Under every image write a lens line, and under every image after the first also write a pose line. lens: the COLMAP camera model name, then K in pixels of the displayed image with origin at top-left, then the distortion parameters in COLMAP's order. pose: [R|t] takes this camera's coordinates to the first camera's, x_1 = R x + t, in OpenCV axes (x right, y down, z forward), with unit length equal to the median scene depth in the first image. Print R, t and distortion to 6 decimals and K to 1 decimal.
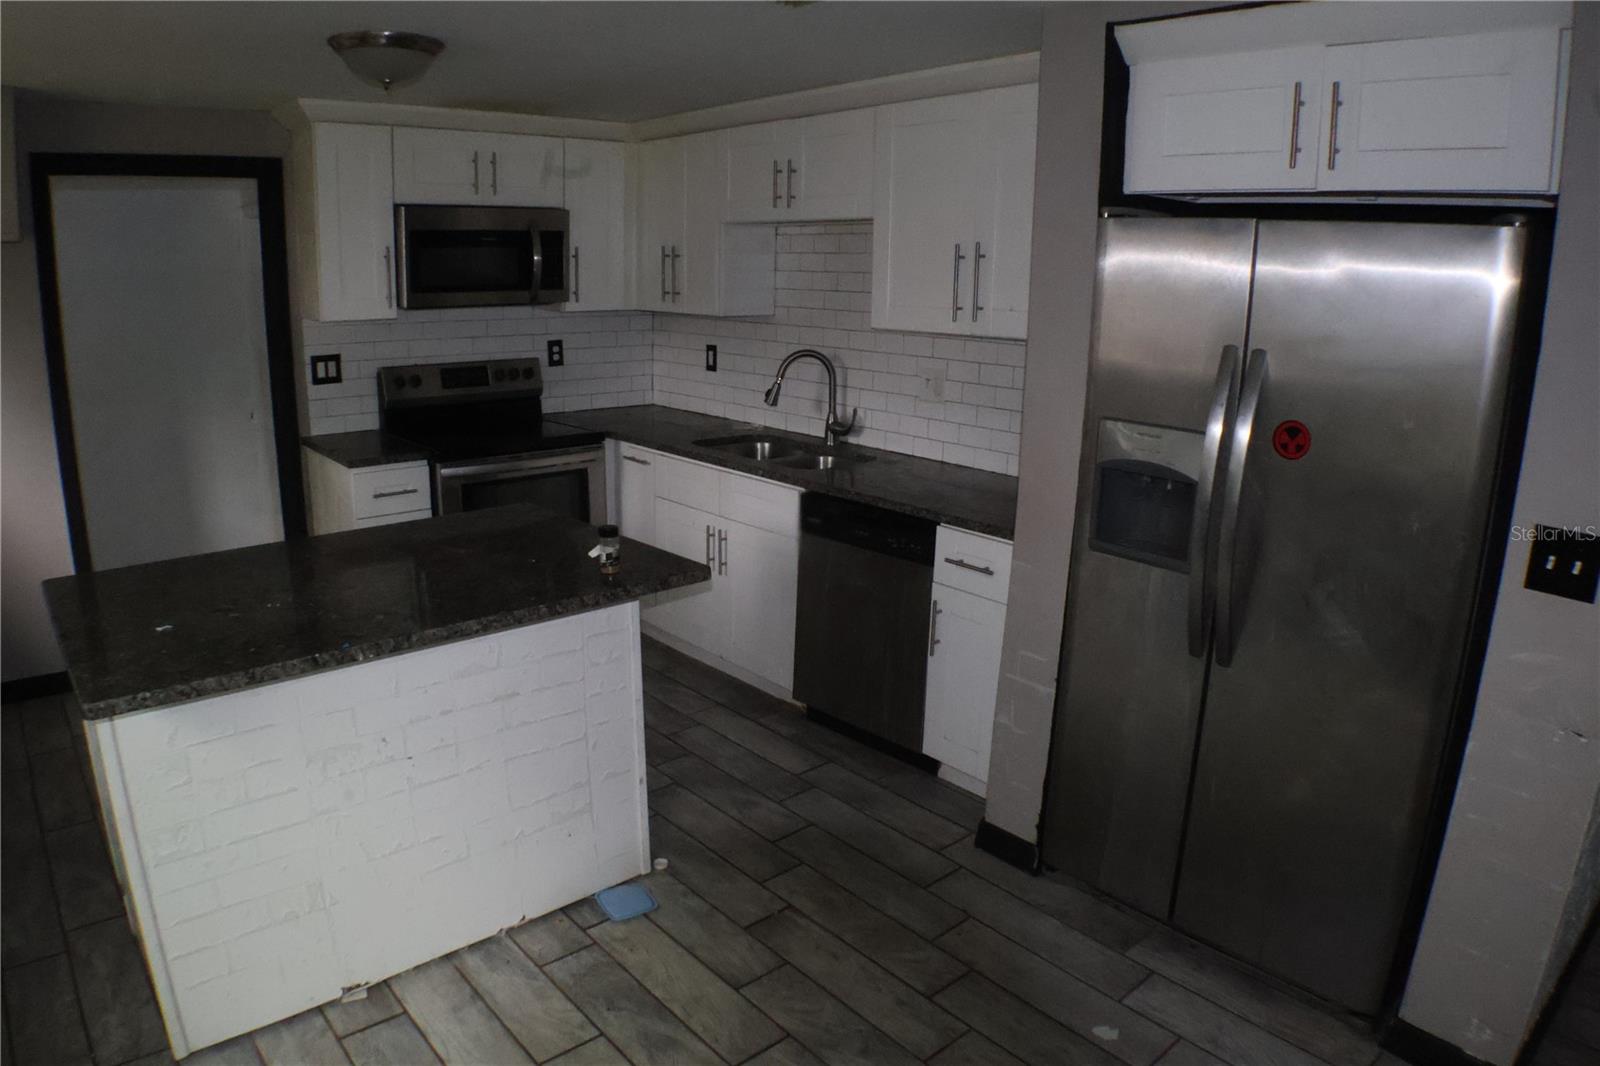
lens RADIAL K [[1028.2, 0, 800.0], [0, 1028.2, 533.0], [0, 0, 1]] dist [-0.128765, 0.000779]
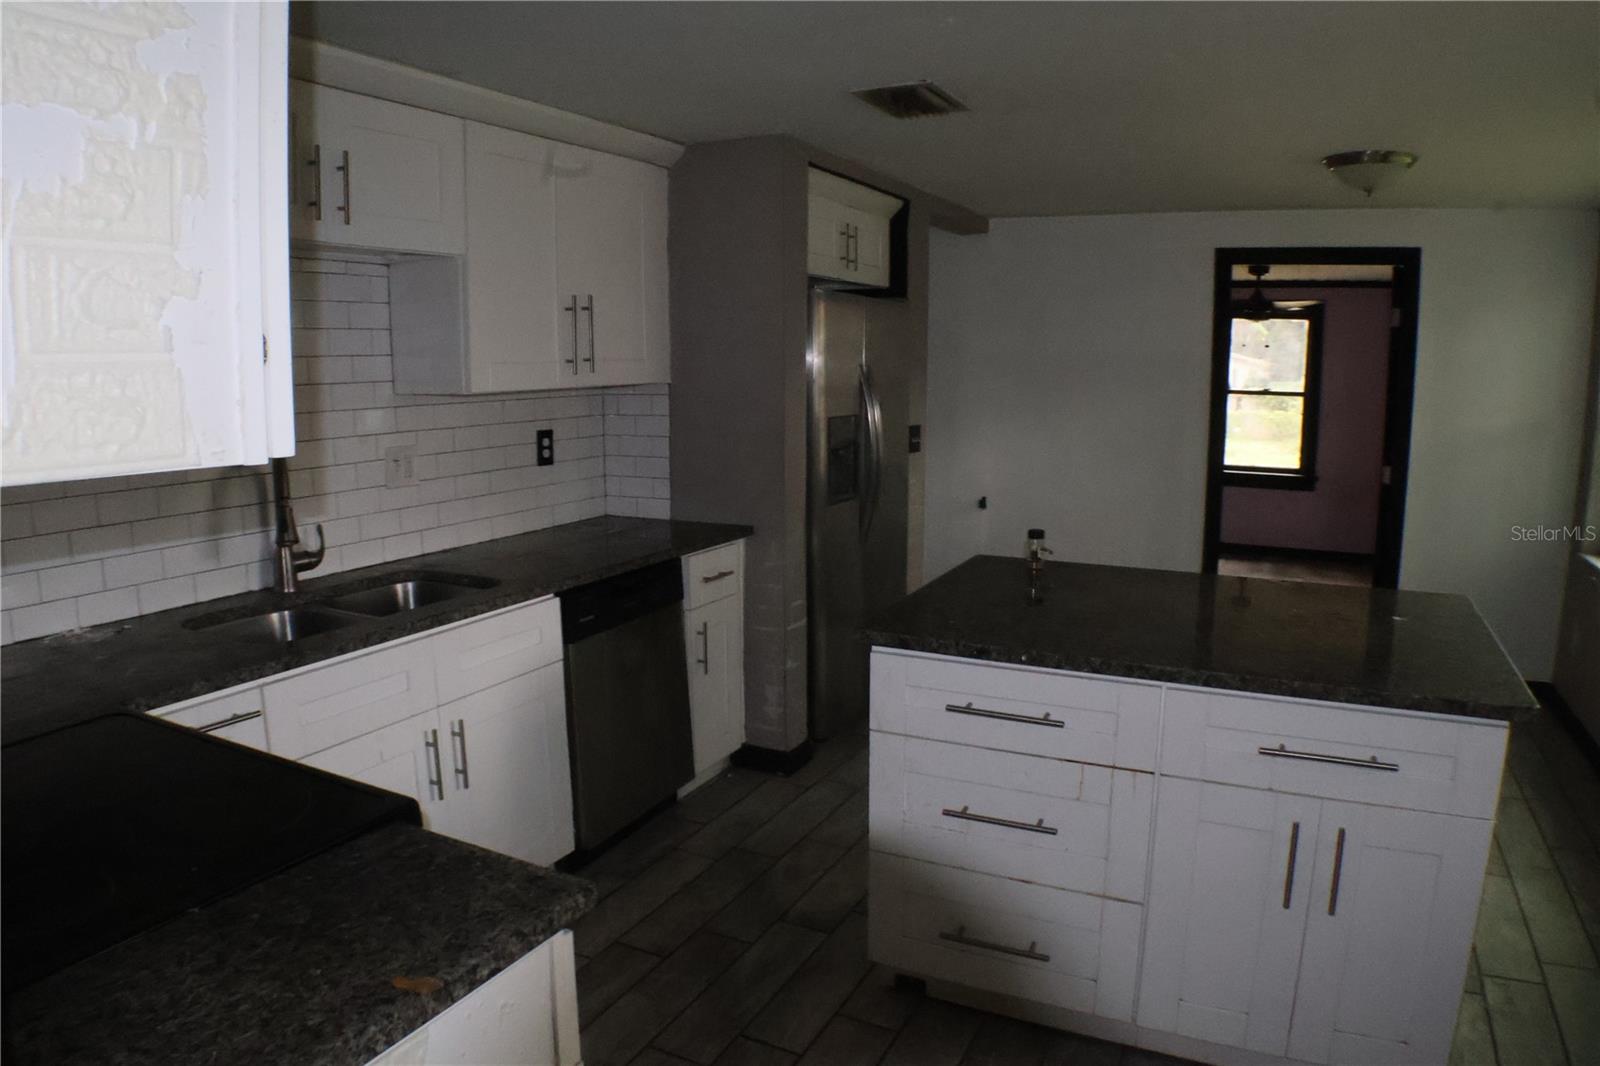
lens RADIAL K [[1140.4, 0, 800.0], [0, 1140.4, 533.0], [0, 0, 1]] dist [-0.160600, 0.045901]
pose [[-0.364941, -0.172329, 0.914943, -0.868459], [0.226239, 0.936851, 0.266695, -0.281722], [-0.903125, 0.304324, -0.302907, 1.087901]]
